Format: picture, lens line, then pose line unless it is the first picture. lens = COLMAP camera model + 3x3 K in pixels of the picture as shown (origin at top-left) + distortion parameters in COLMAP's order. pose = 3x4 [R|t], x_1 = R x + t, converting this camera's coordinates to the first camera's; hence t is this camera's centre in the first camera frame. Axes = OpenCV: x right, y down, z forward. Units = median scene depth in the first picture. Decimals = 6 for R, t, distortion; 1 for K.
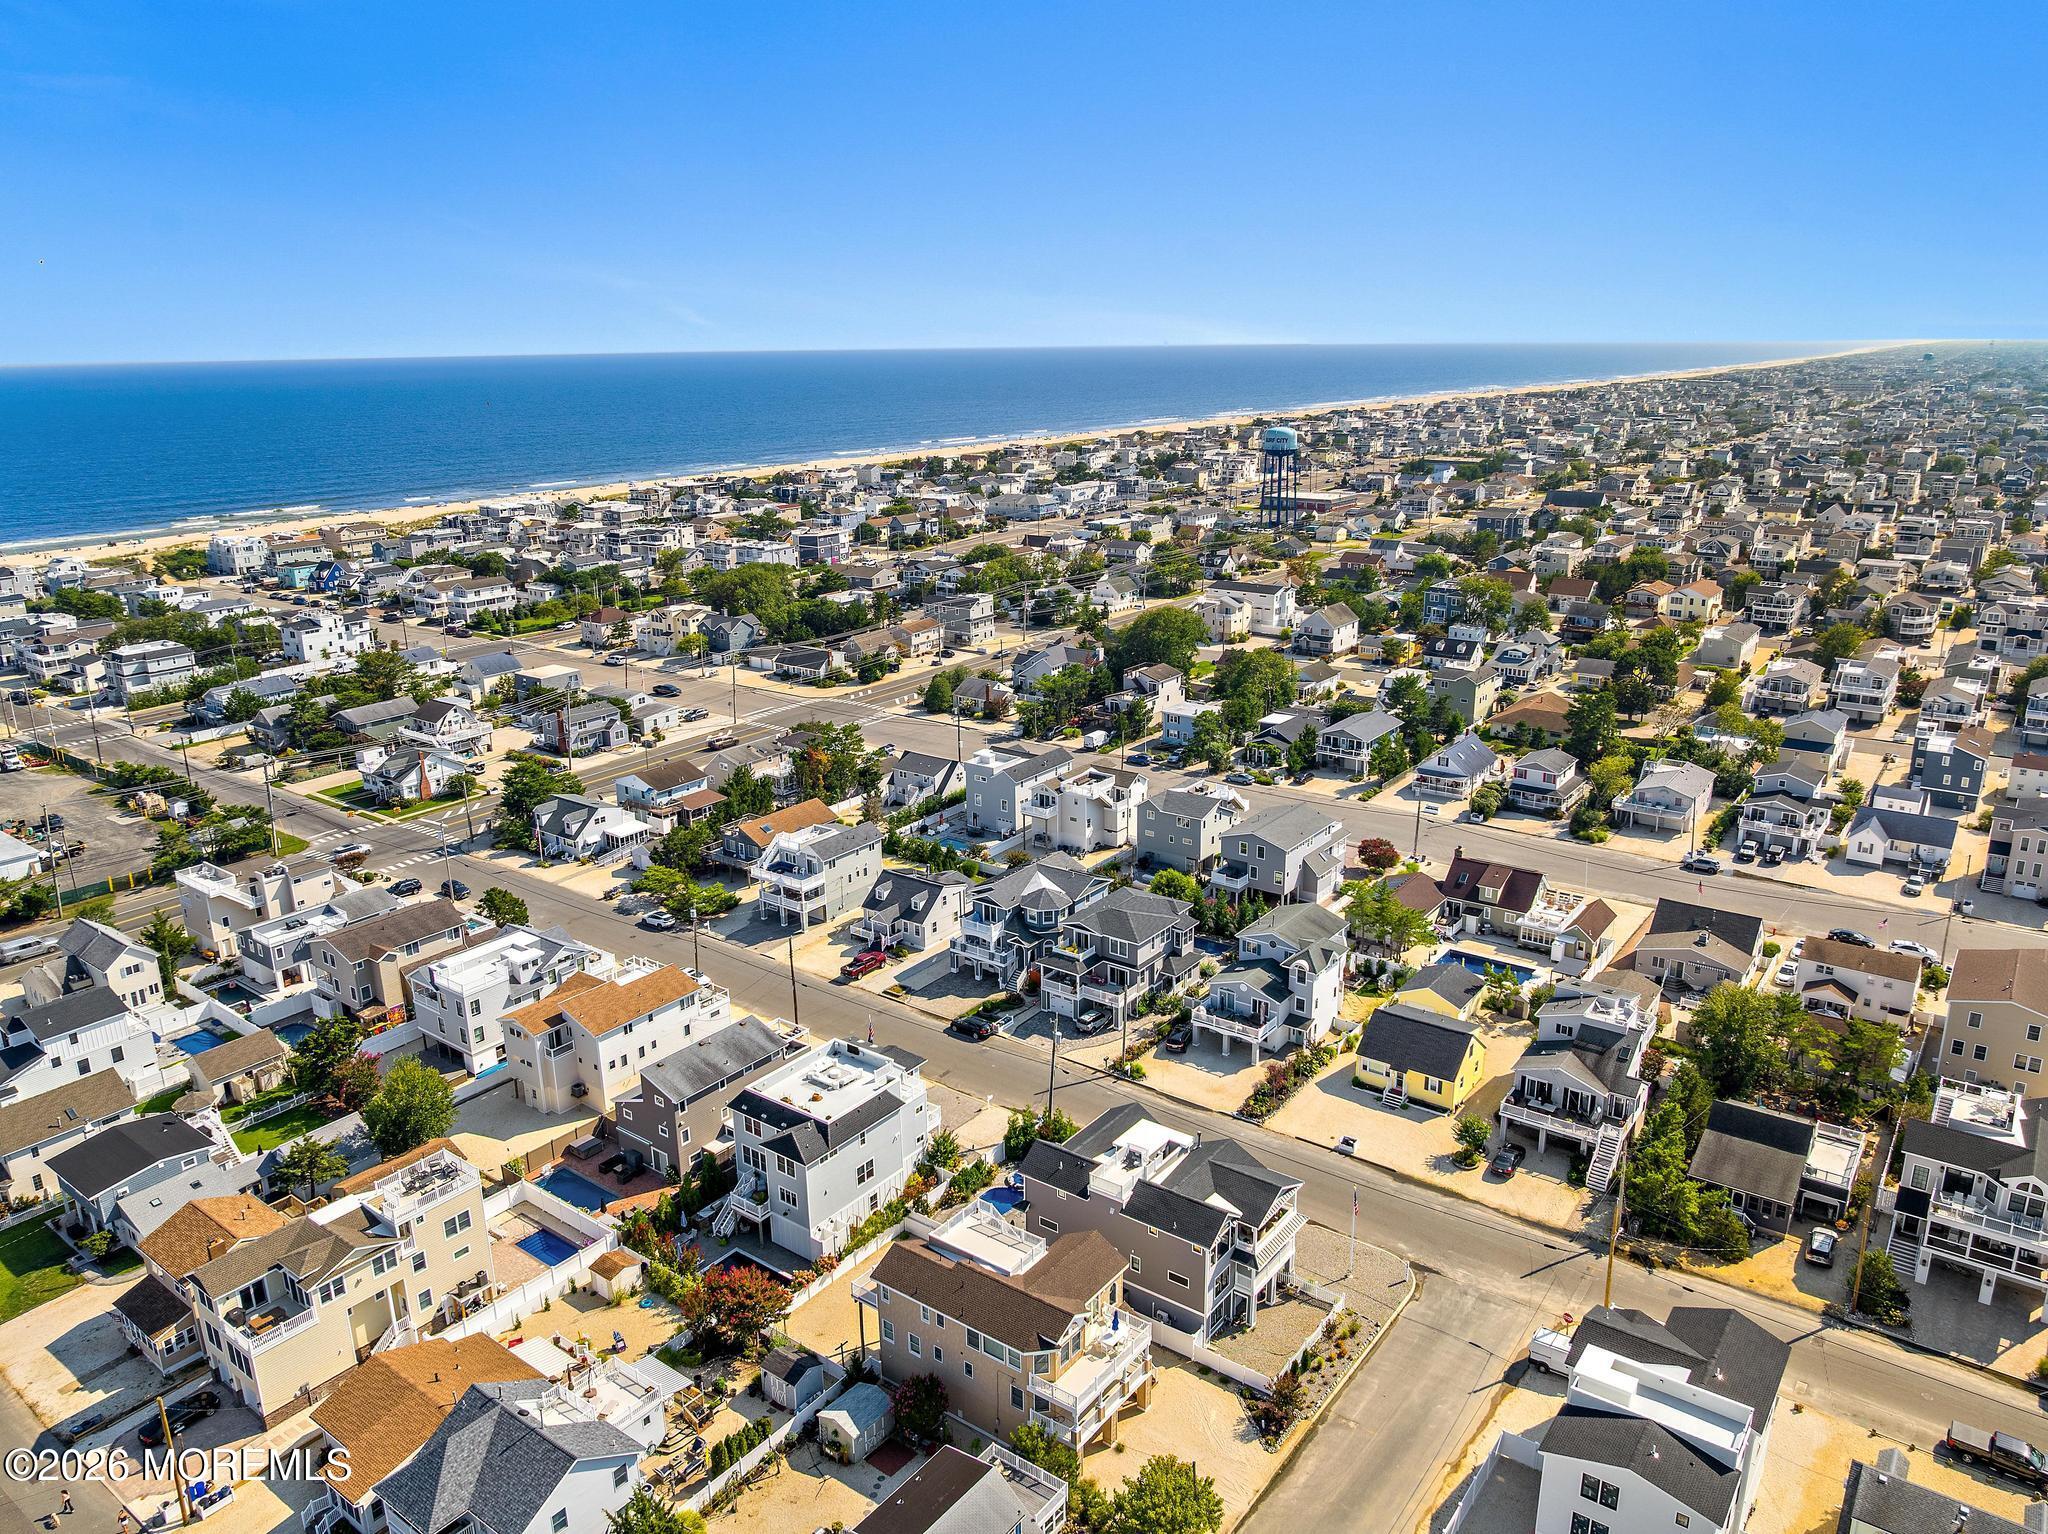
lens RADIAL K [[1428.0, 0, 1037.3], [0, 1428.0, 771.0], [0, 0, 1]] dist [-0.030947, -0.009576]
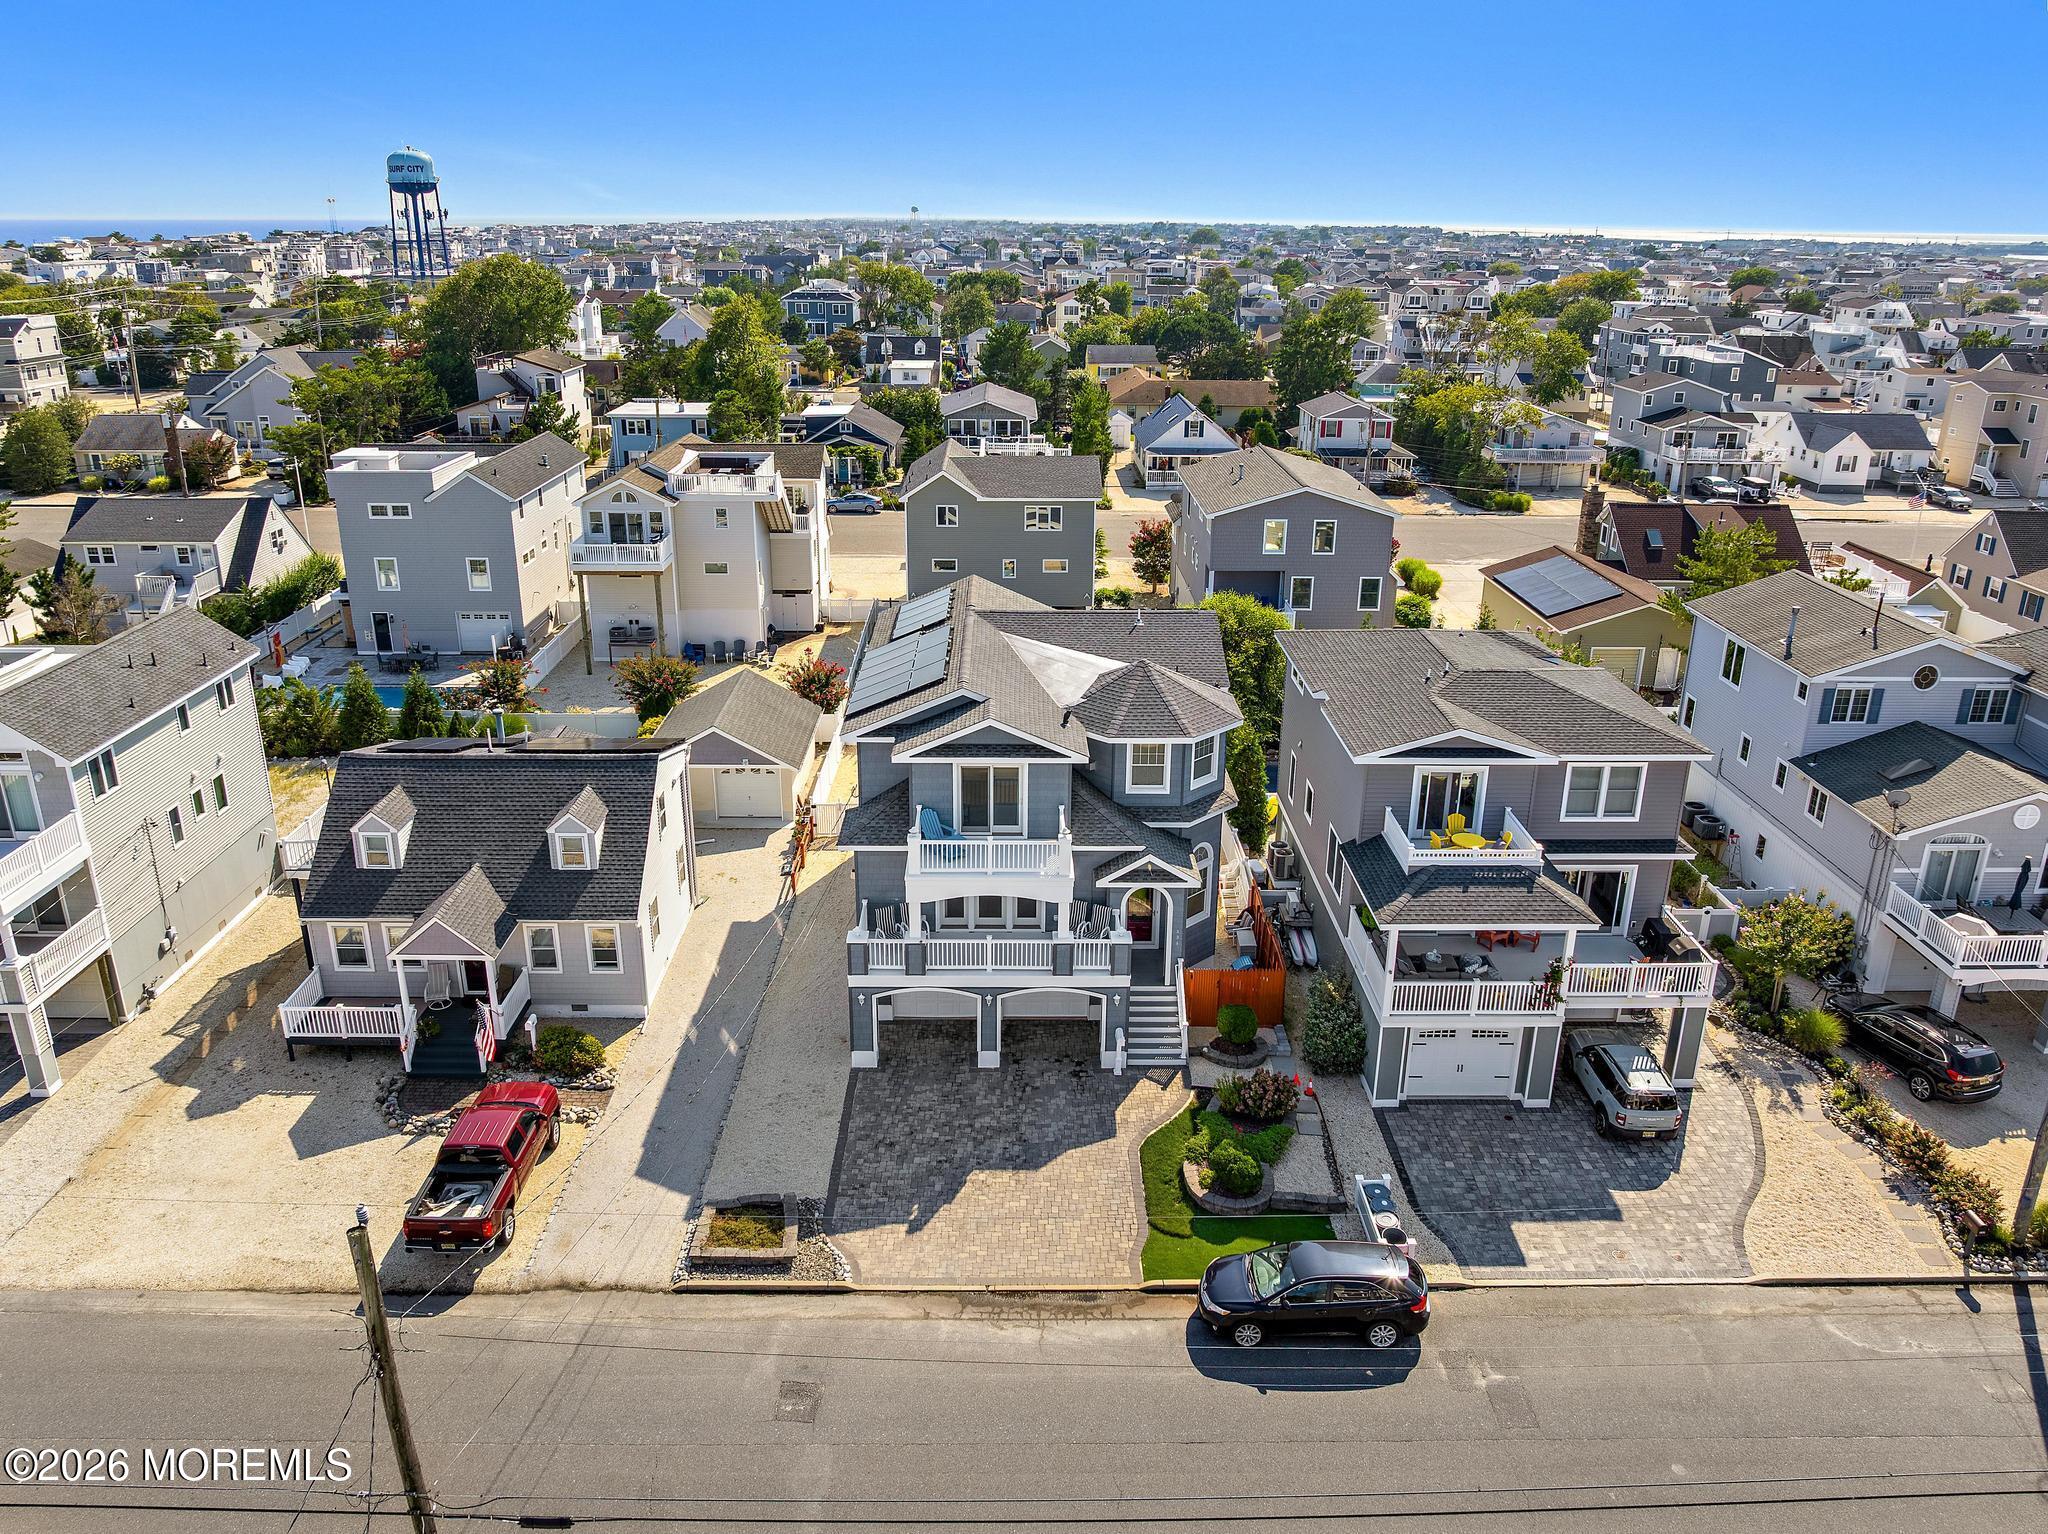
lens RADIAL K [[1477.7, 0, 1030.0], [0, 1477.7, 756.5], [0, 0, 1]] dist [-0.036062, 0.000632]
pose [[0.795825, -0.189771, 0.575021, -0.160995], [0.156725, 0.981816, 0.107117, 0.061468], [-0.584893, 0.004874, 0.811096, 0.727168]]
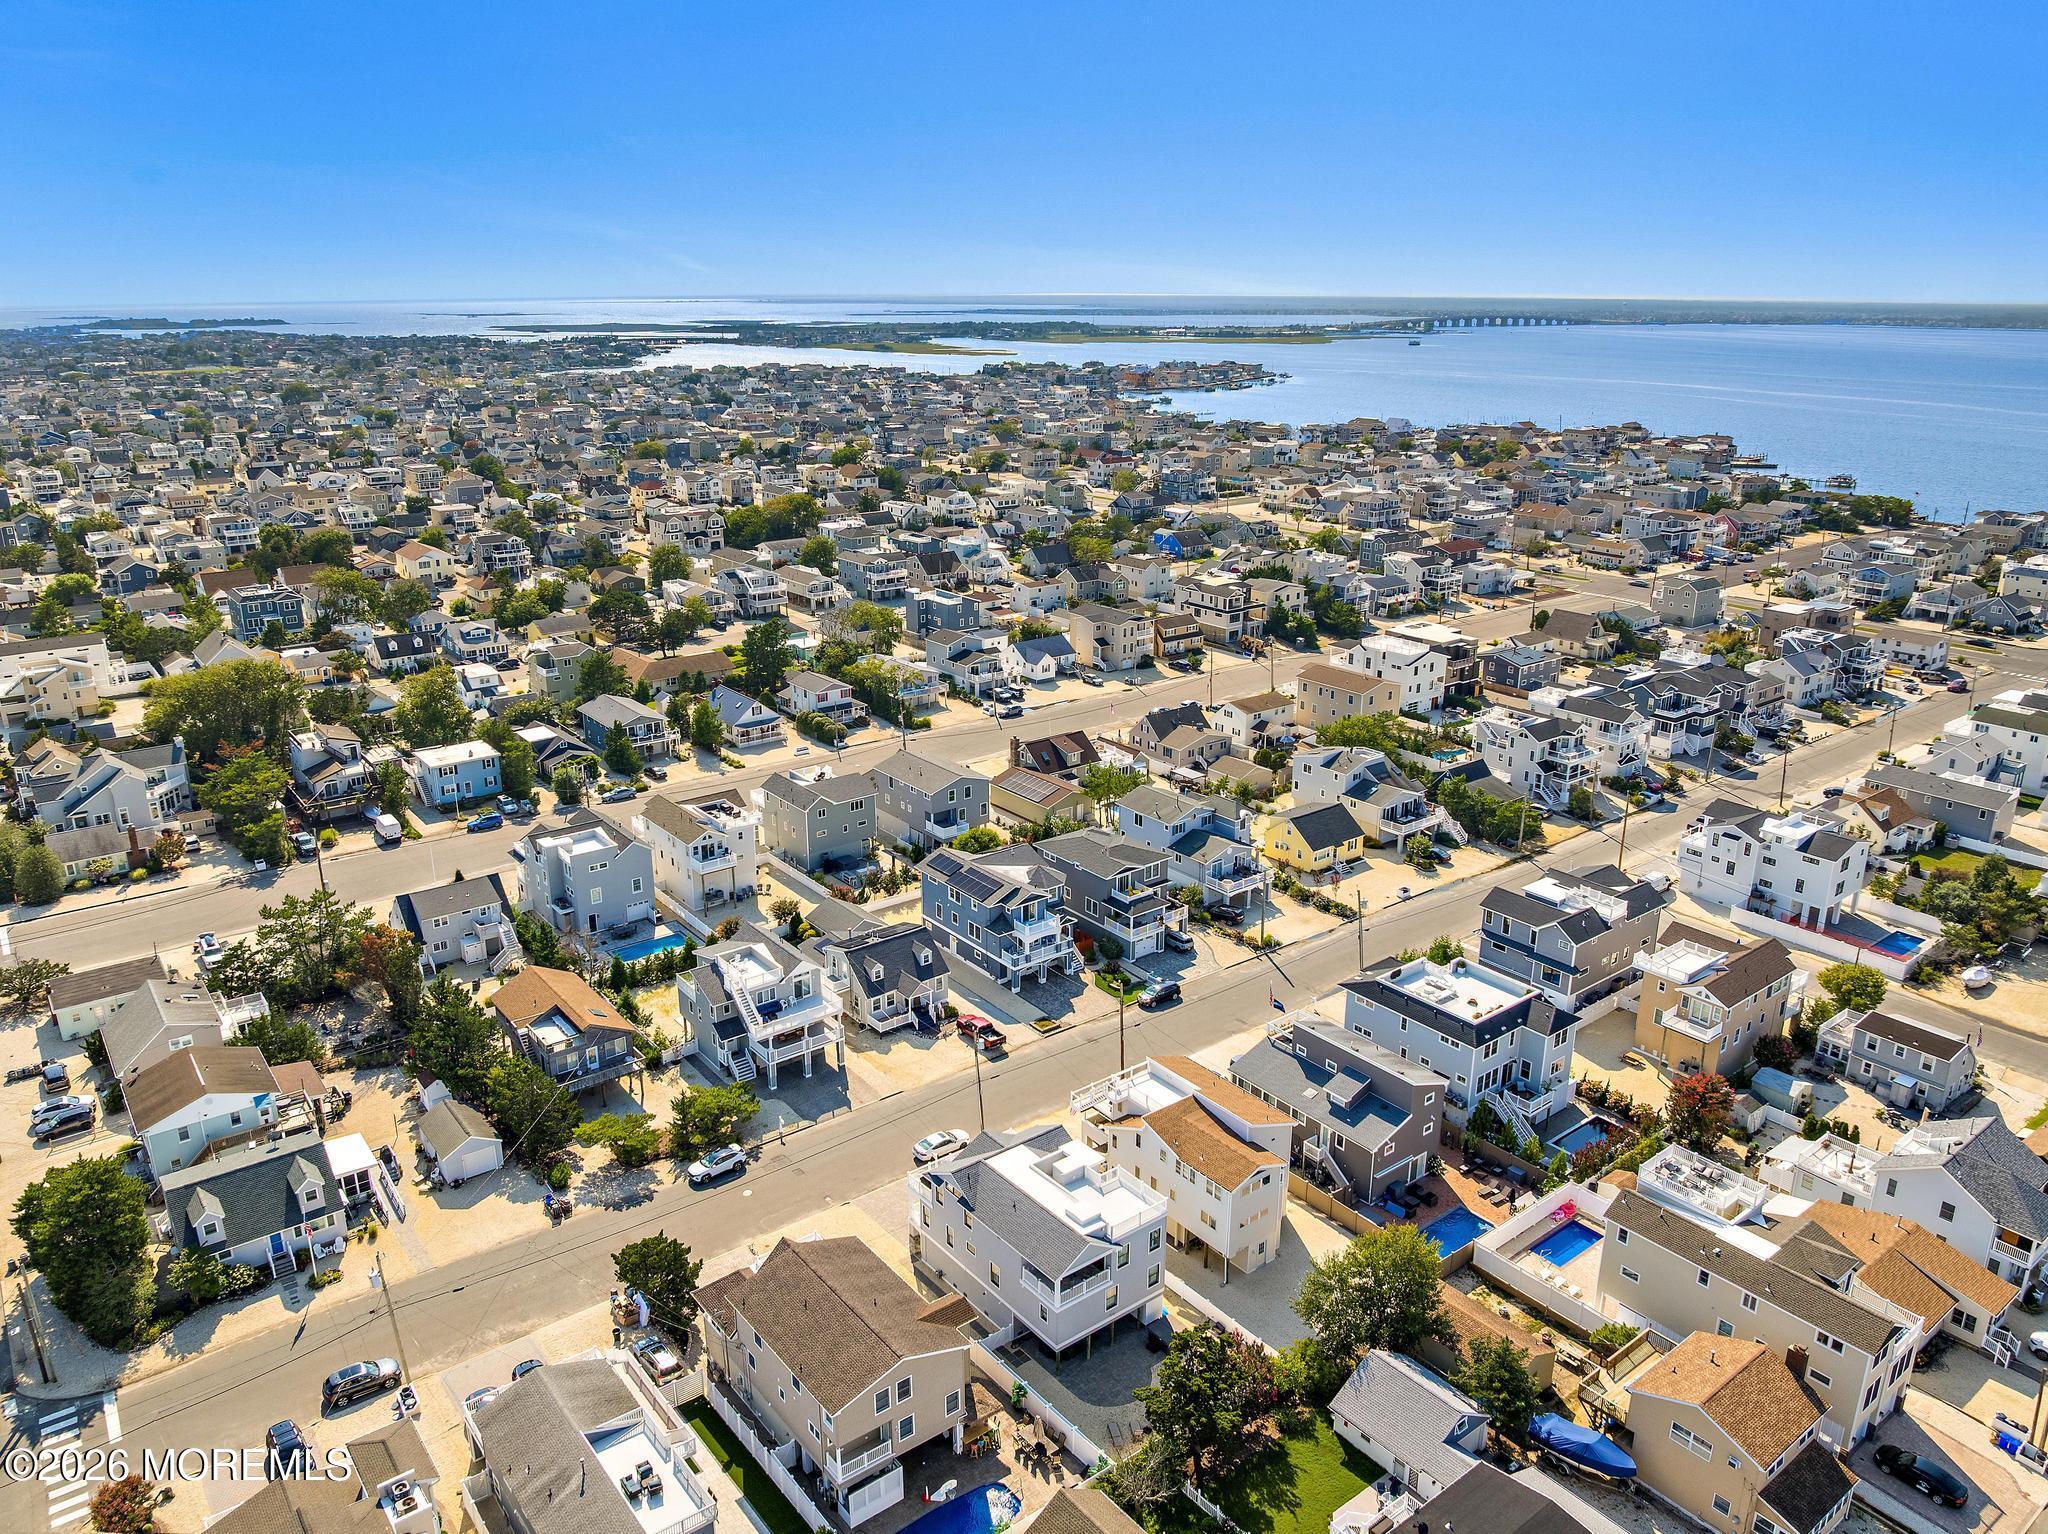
lens RADIAL K [[1438.2, 0, 1039.9], [0, 1438.2, 773.6], [0, 0, 1]] dist [-0.035185, -0.004769]
pose [[0.265796, -0.292721, 0.918513, -0.797432], [0.272927, 0.936654, 0.219524, -0.173261], [-0.924588, 0.192339, 0.328851, 0.618149]]
